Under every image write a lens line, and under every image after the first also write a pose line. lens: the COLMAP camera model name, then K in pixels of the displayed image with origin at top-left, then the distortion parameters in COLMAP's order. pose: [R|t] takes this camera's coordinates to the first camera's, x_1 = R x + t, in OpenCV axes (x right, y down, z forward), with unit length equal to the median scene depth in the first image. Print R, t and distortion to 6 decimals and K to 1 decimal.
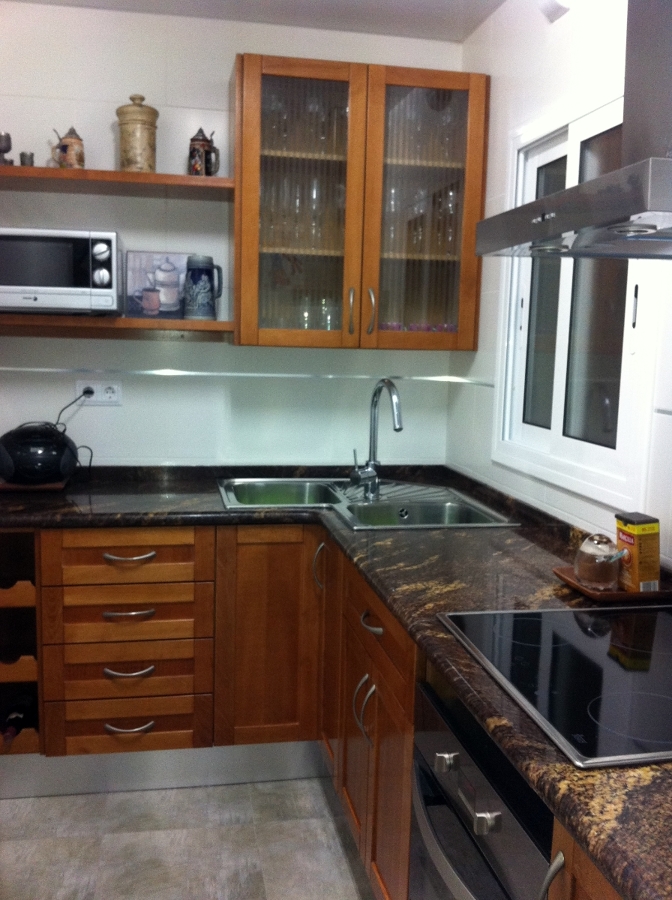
lens RADIAL K [[888.5, 0, 348.4], [0, 888.5, 455.5], [0, 0, 1]] dist [-0.009860, -0.021762]
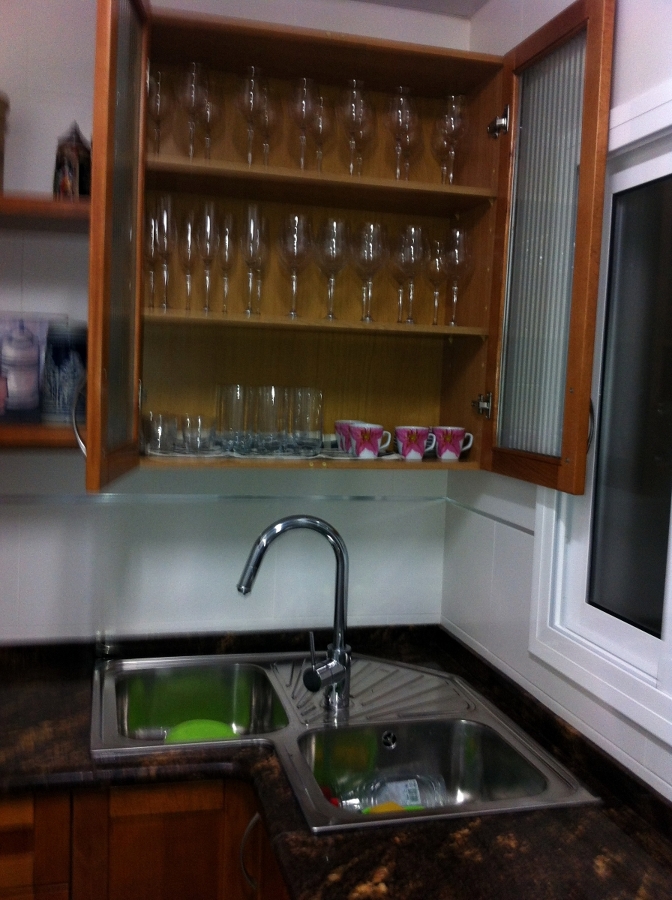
lens RADIAL K [[898.7, 0, 336.0], [0, 898.7, 450.0], [0, 0, 1]] dist [0.003196, -0.008322]
pose [[0.998930, 0.004619, 0.046024, -0.005087], [-0.002395, 0.998832, -0.048257, -0.113774], [-0.046194, 0.048095, 0.997774, 0.389529]]
